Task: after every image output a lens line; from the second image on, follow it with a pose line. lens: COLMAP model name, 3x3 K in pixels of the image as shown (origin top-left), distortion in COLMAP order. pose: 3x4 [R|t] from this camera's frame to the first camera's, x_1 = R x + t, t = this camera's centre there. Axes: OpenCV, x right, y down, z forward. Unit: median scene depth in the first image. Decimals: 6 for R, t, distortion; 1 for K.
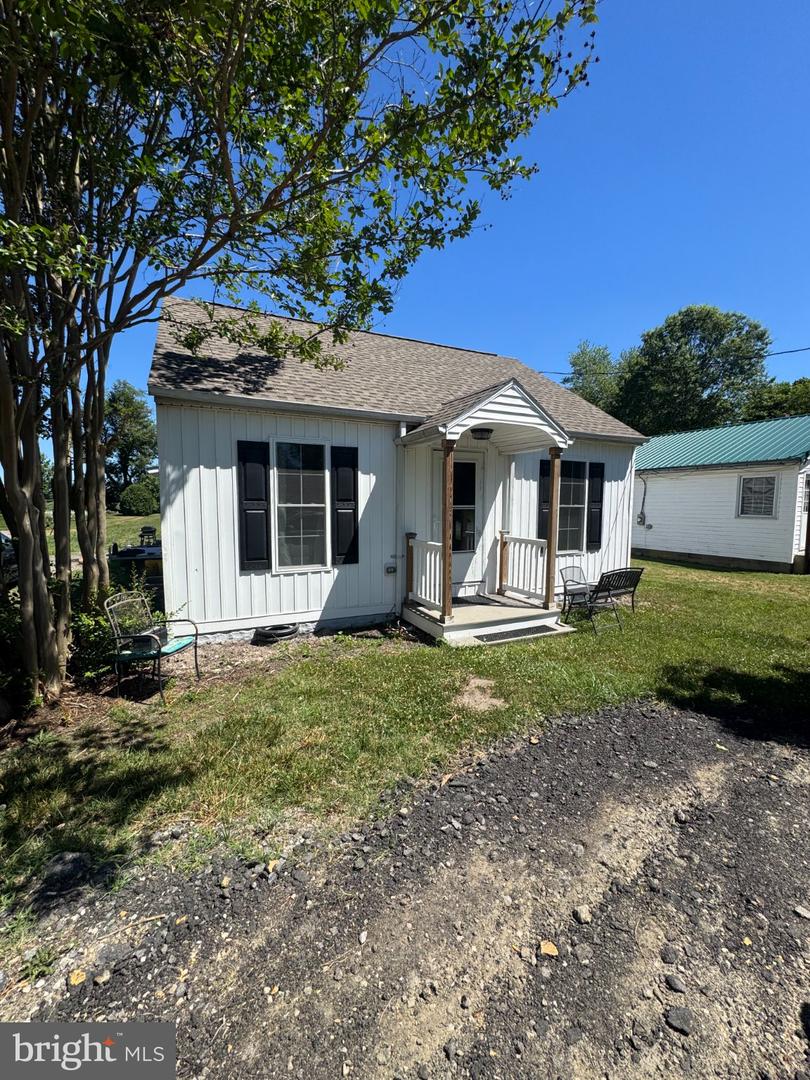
lens RADIAL K [[430.3, 0, 405.8], [0, 430.3, 540.5], [0, 0, 1]] dist [-0.002671, 0.000020]
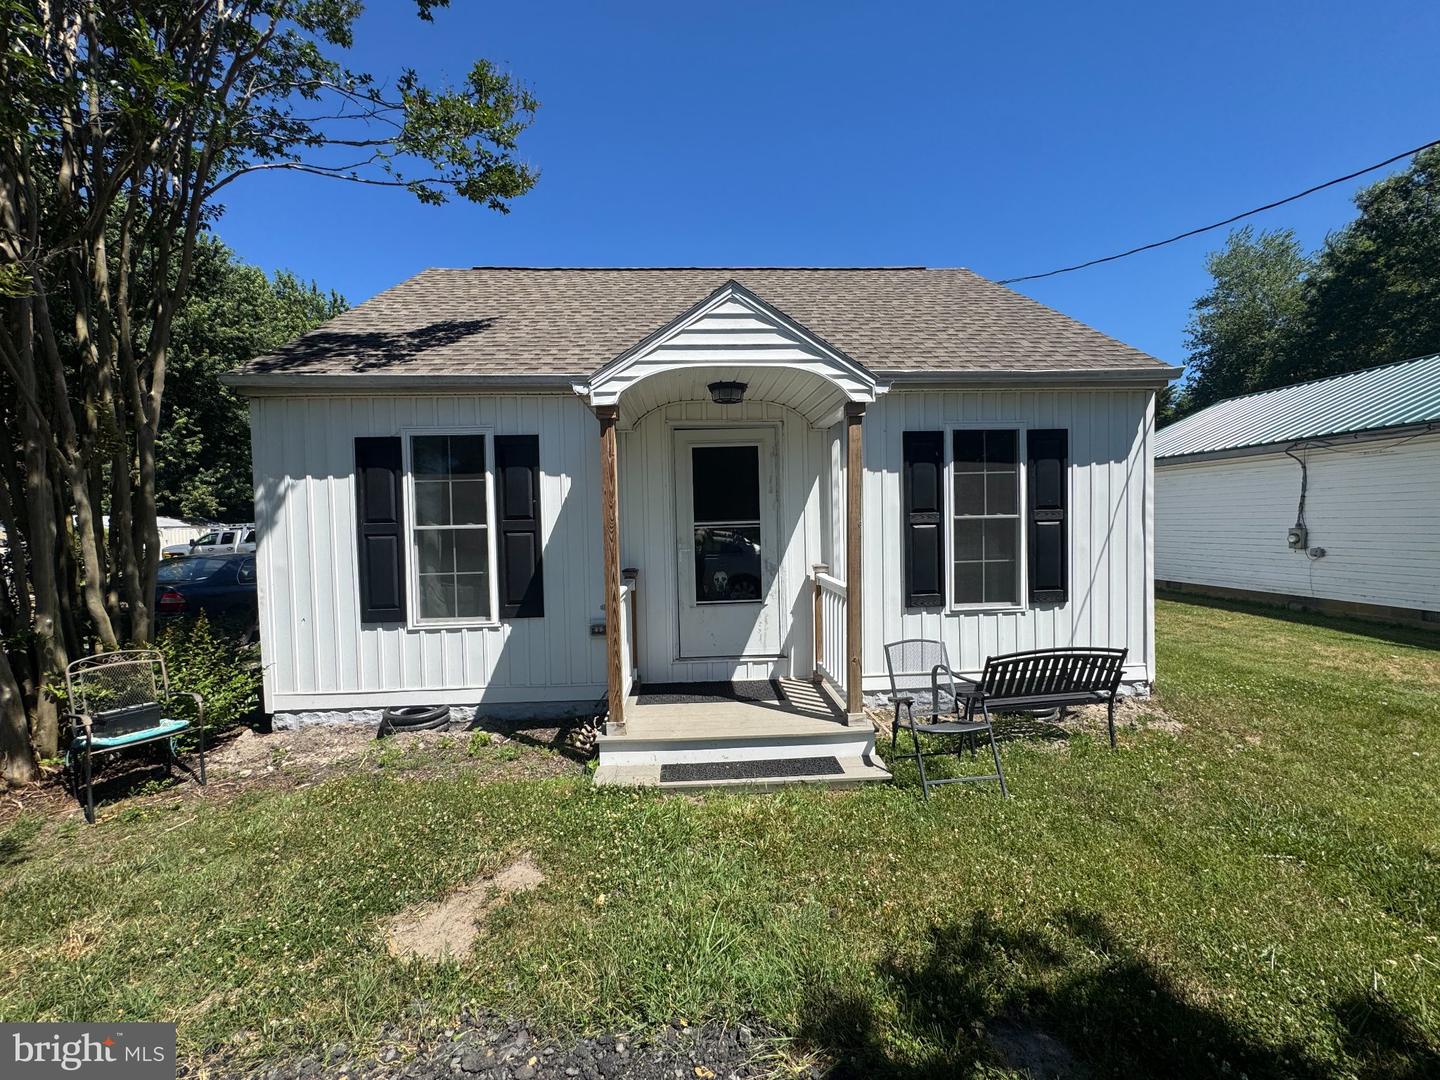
lens RADIAL K [[573.8, 0, 719.3], [0, 573.8, 538.6], [0, 0, 1]] dist [-0.002671, 0.000020]
pose [[0.925588, -0.011367, -0.378362, 0.461689], [-0.008887, 0.998621, -0.051741, -0.020995], [0.378428, 0.051254, 0.924211, 0.327279]]
